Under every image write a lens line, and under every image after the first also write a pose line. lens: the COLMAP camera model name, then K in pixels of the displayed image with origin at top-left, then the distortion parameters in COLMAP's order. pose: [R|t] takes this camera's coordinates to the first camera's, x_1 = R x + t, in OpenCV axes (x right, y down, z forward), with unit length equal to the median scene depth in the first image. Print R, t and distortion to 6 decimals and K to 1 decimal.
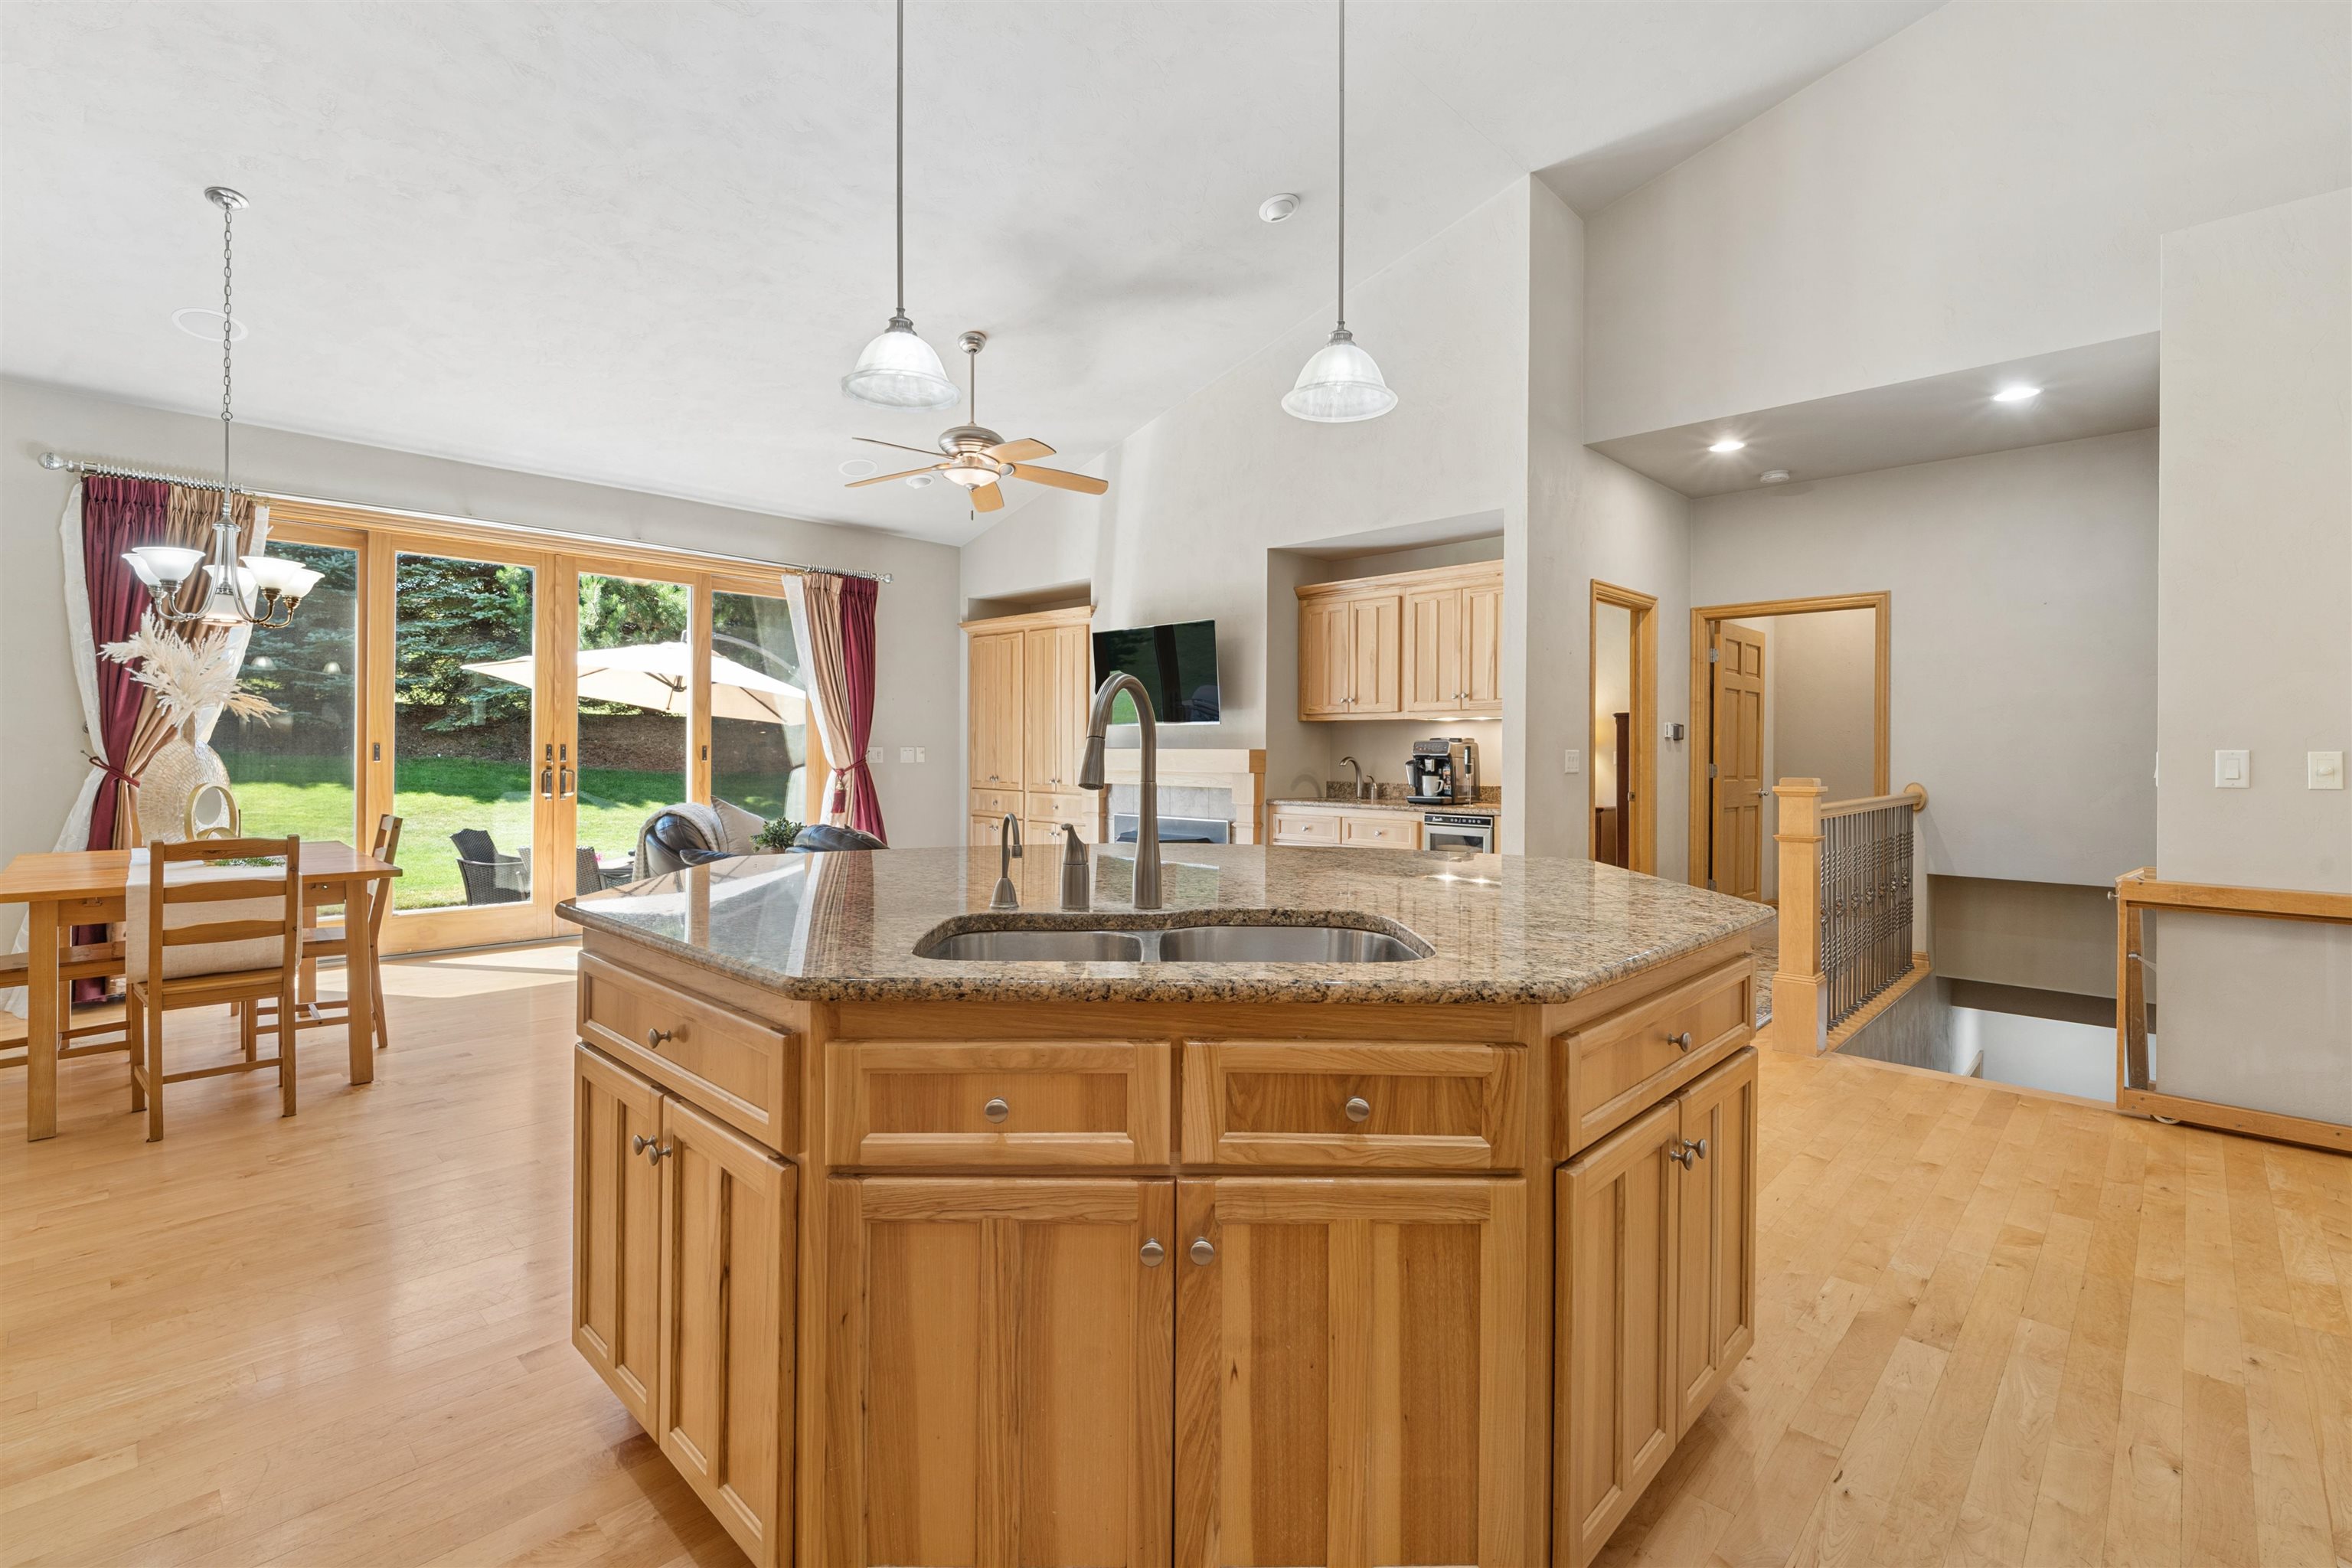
lens RADIAL K [[1056.4, 0, 1149.8], [0, 1056.4, 755.6], [0, 0, 1]] dist [-0.003272, -0.000484]
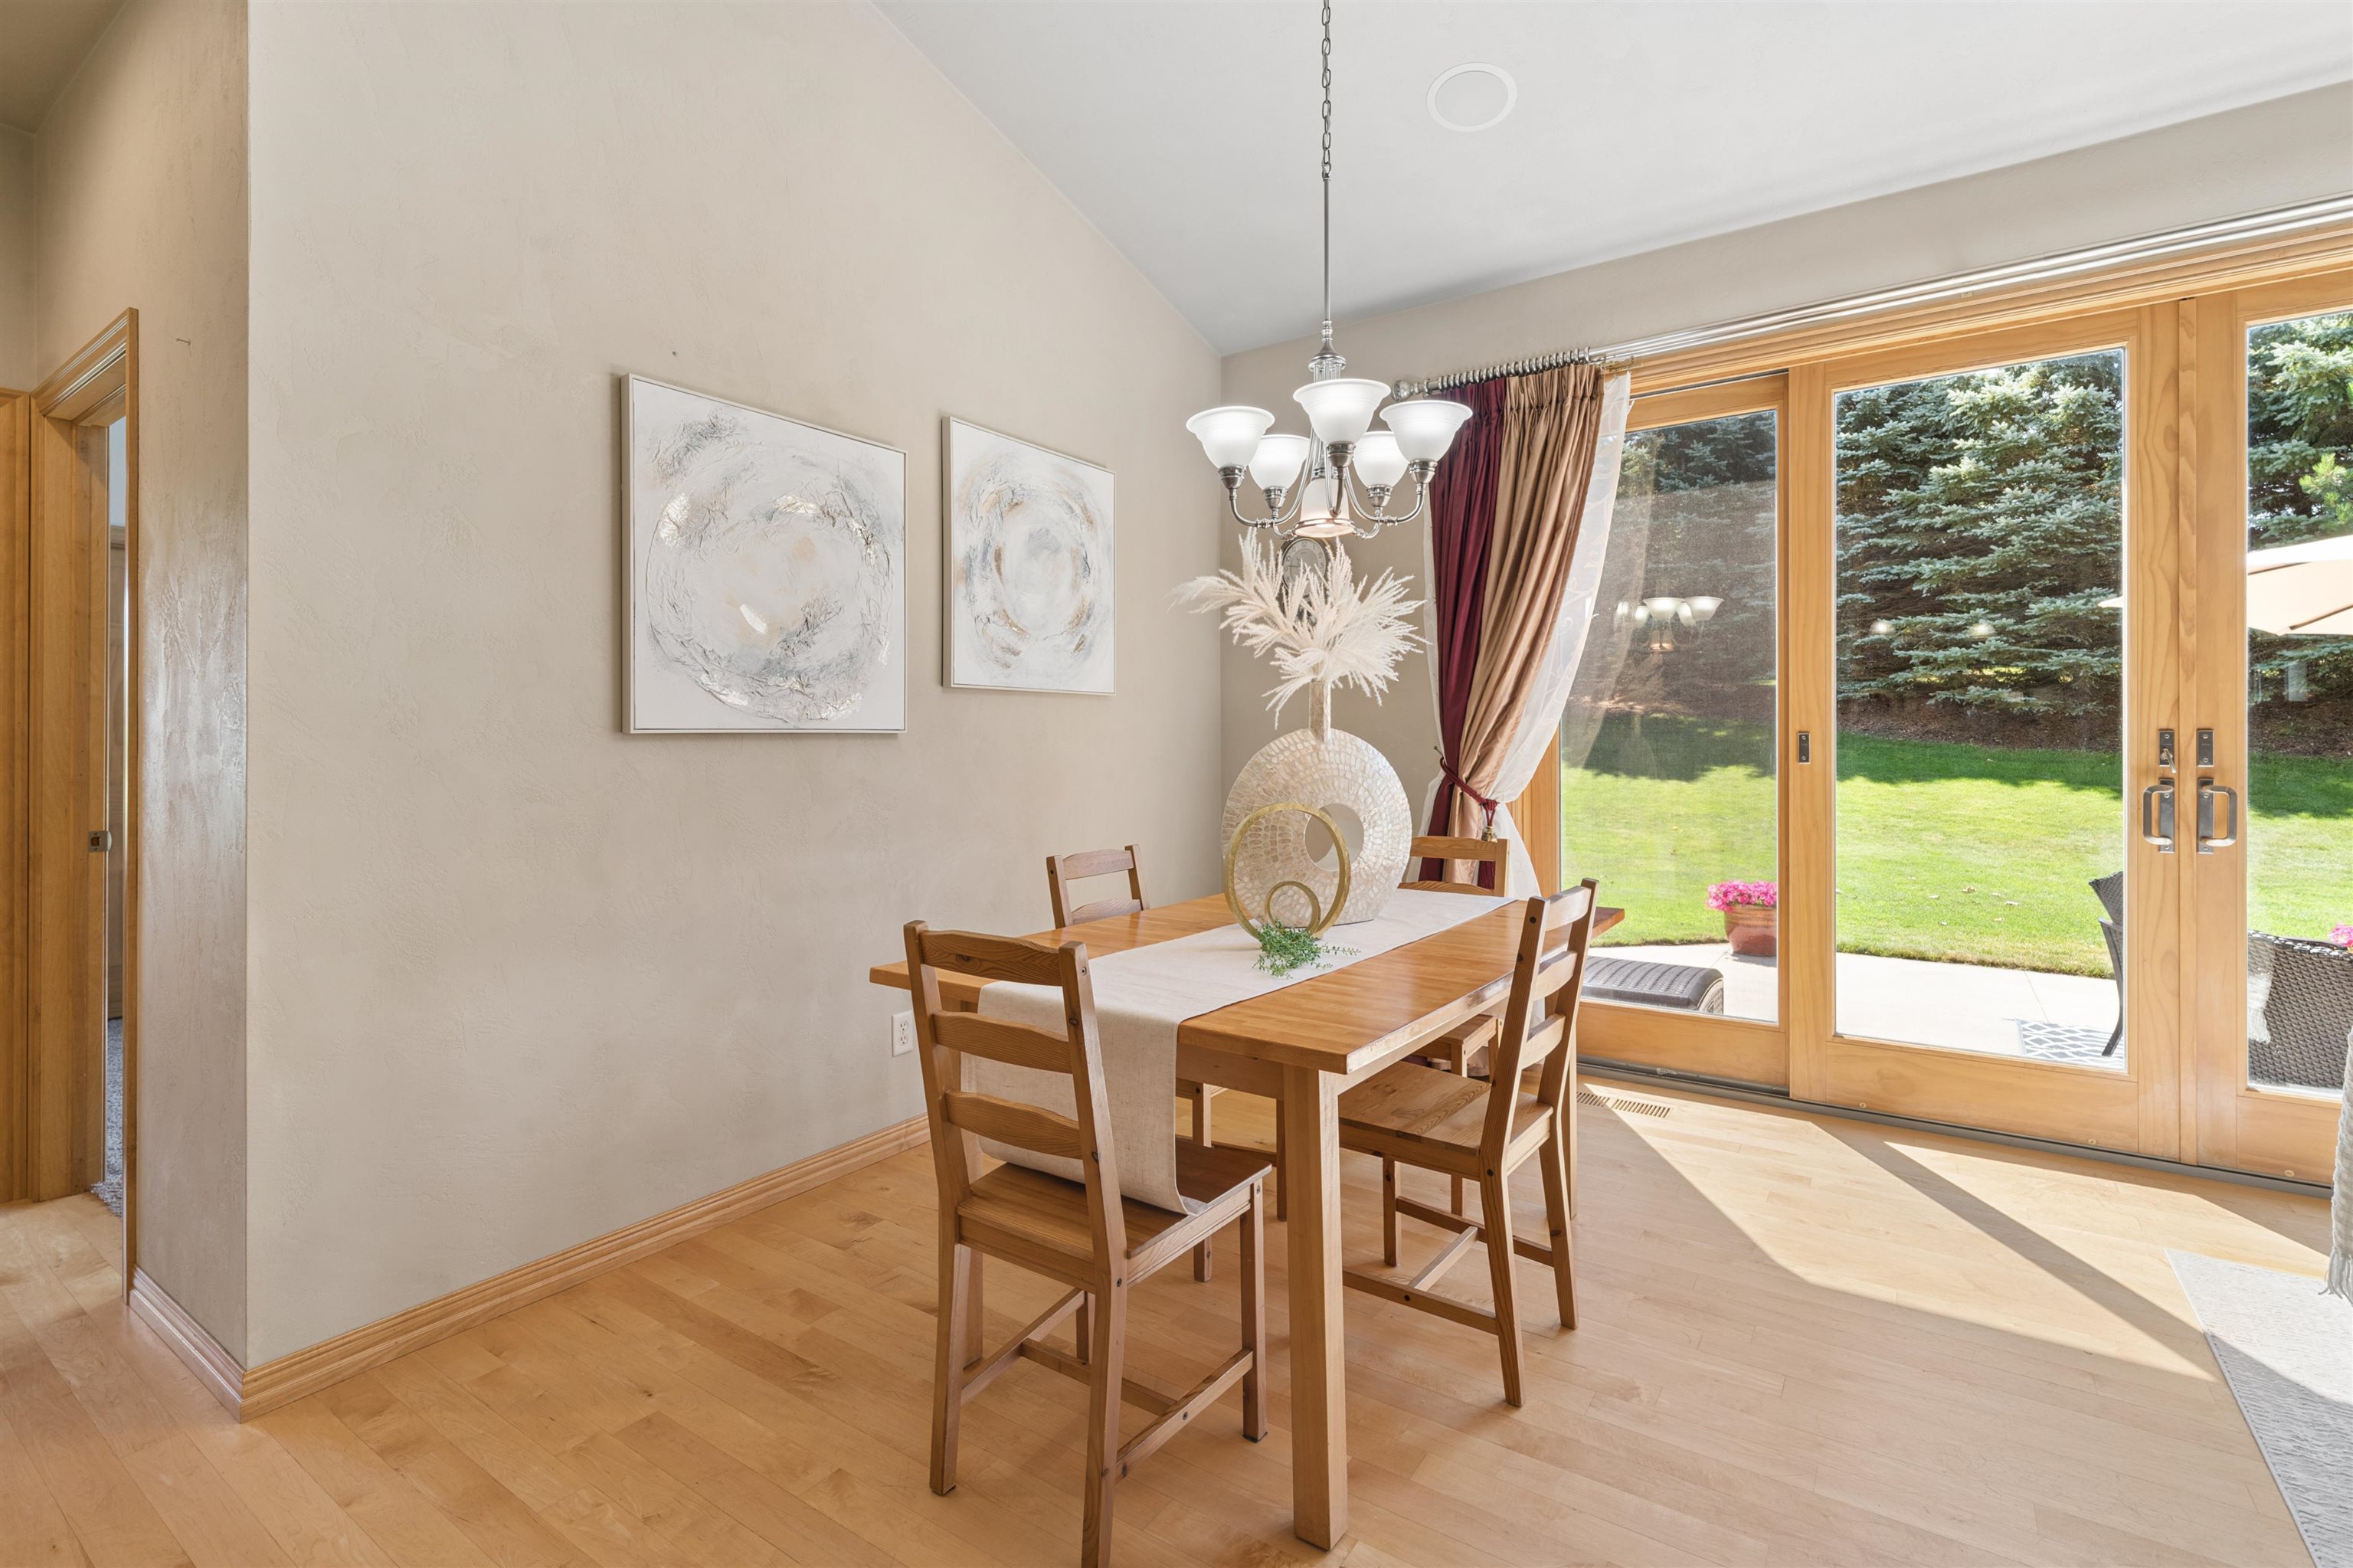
lens RADIAL K [[1075.5, 0, 1174.7], [0, 1075.5, 737.7], [0, 0, 1]] dist [0.001926, -0.000450]
pose [[0.174450, -0.010528, -0.984610, -0.192091], [0.001689, 0.999945, -0.010393, -0.002770], [0.984665, 0.000150, 0.174459, 0.505270]]
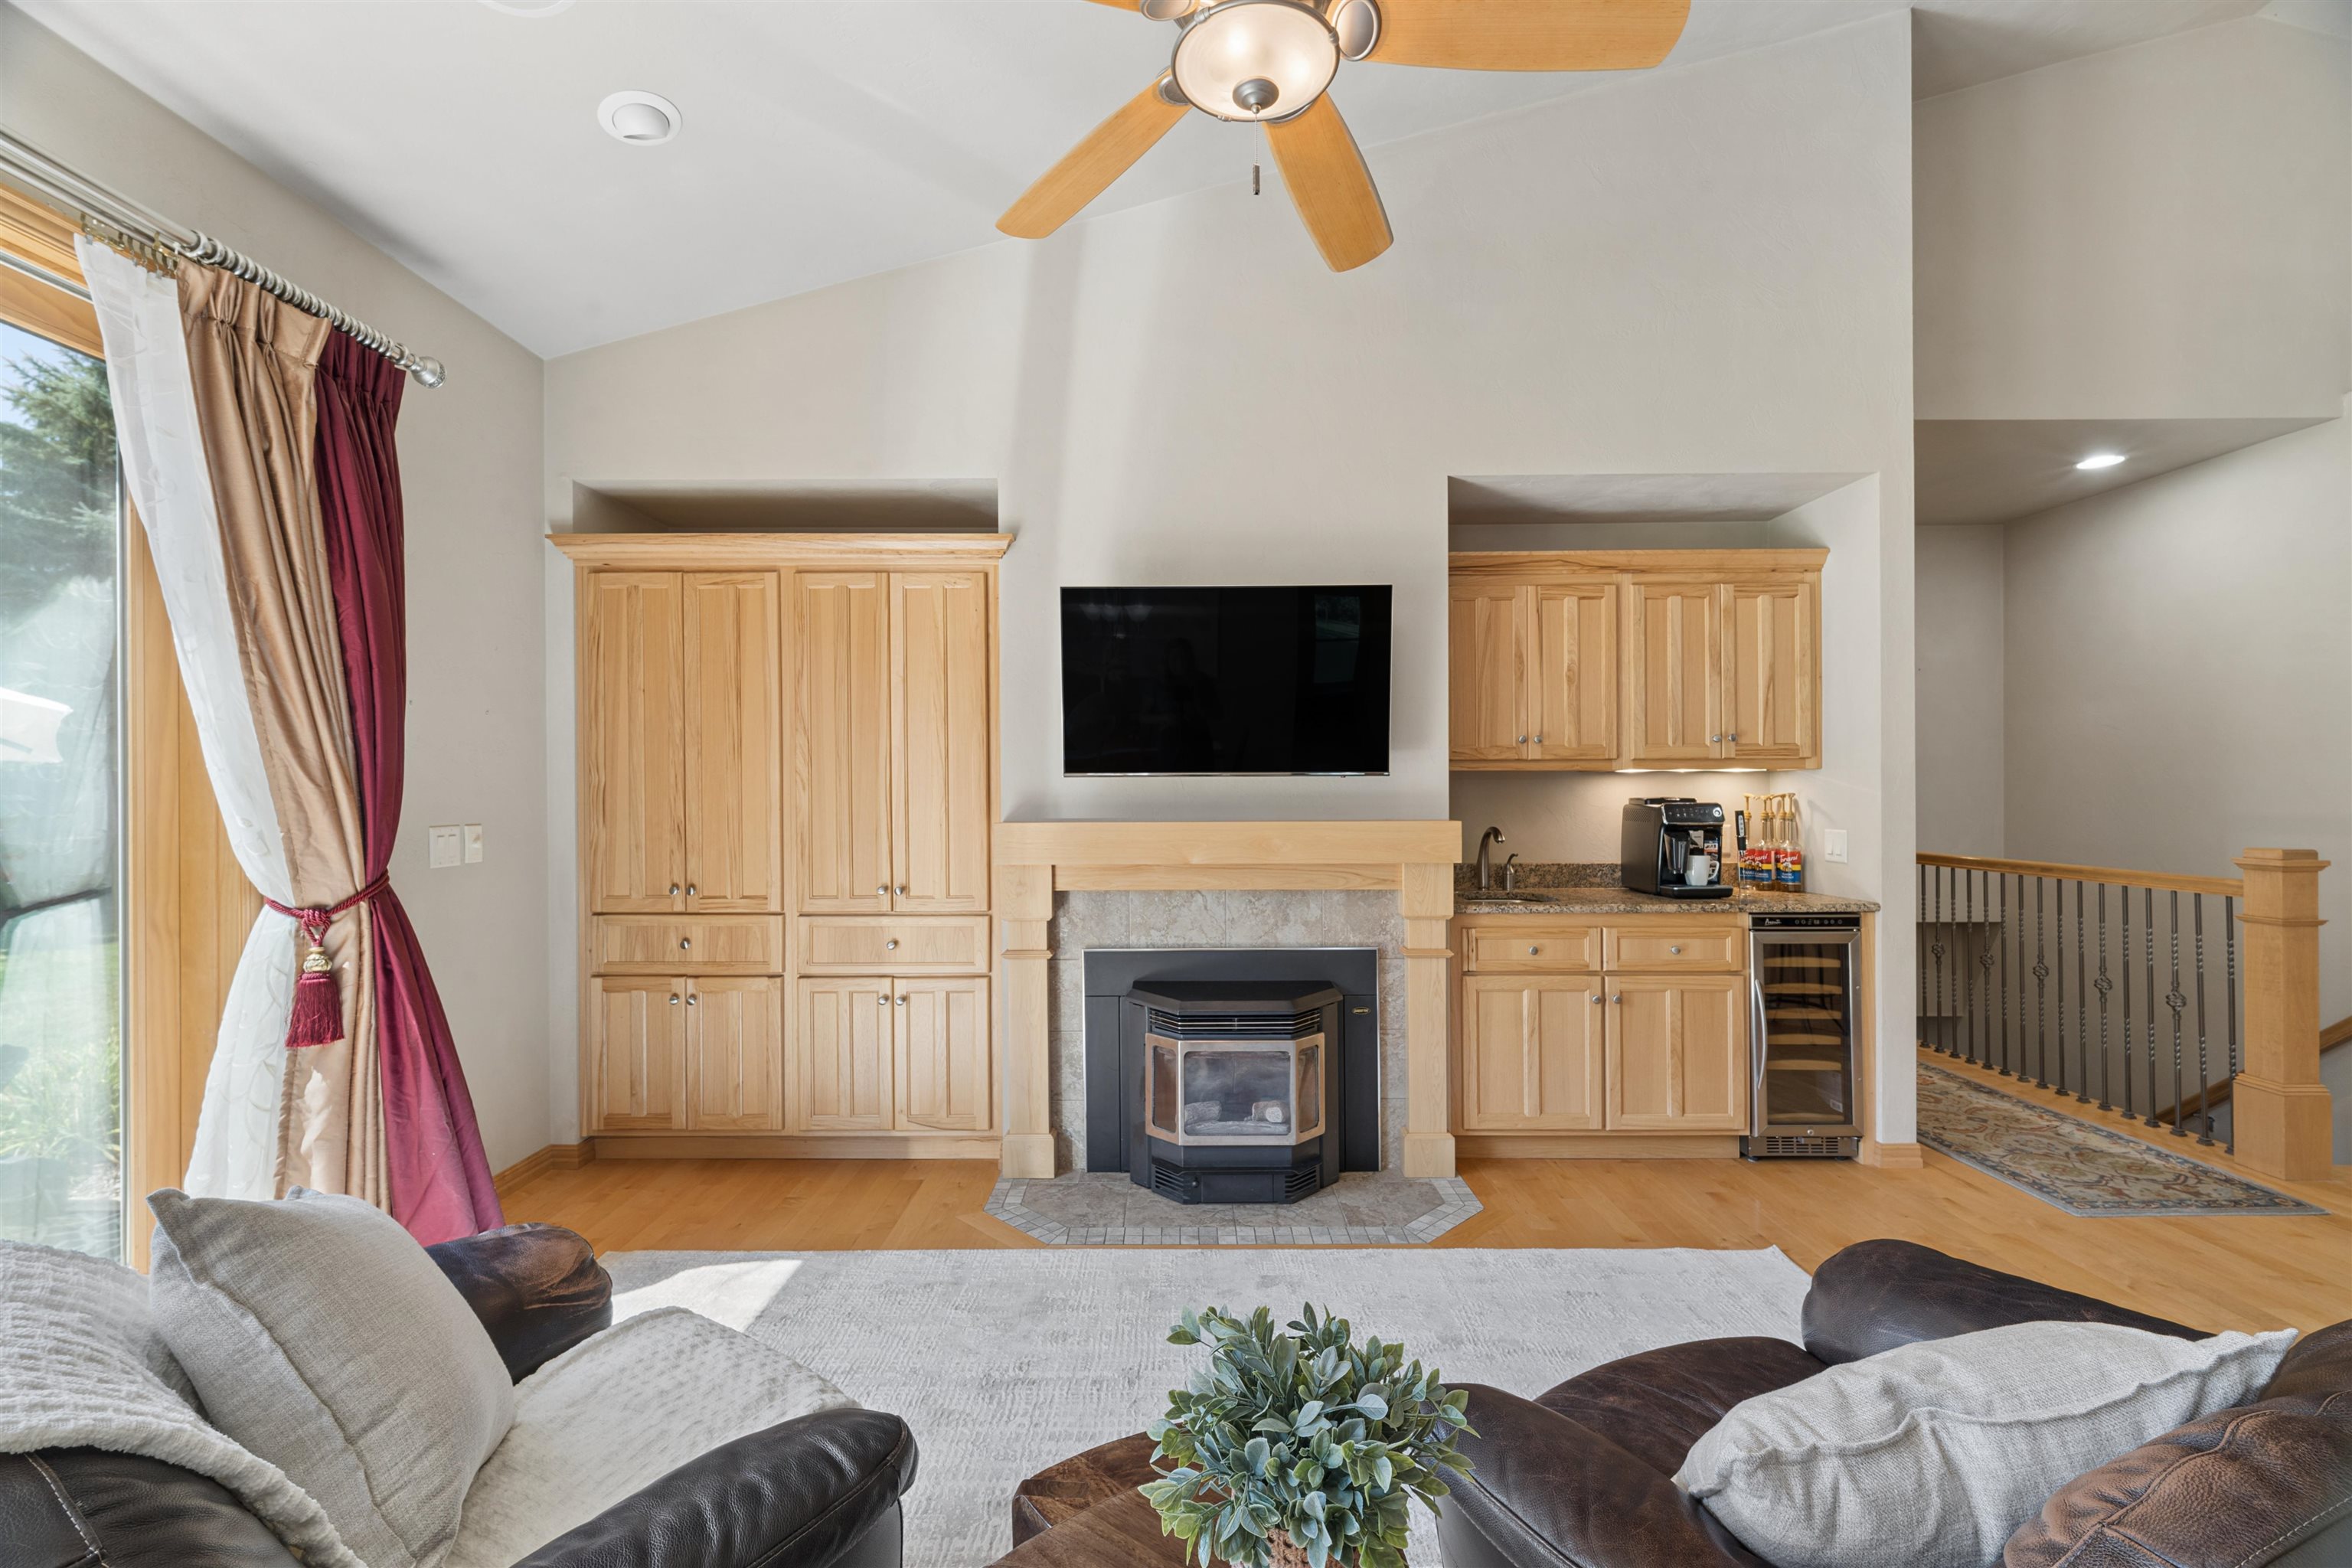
lens RADIAL K [[997.1, 0, 1177.4], [0, 997.1, 791.2], [0, 0, 1]] dist [0.001215, -0.000099]
pose [[0.712358, -0.012476, 0.701705, -0.370034], [0.011503, 0.999915, 0.006101, -0.026009], [-0.701722, 0.003726, 0.712441, 0.688594]]
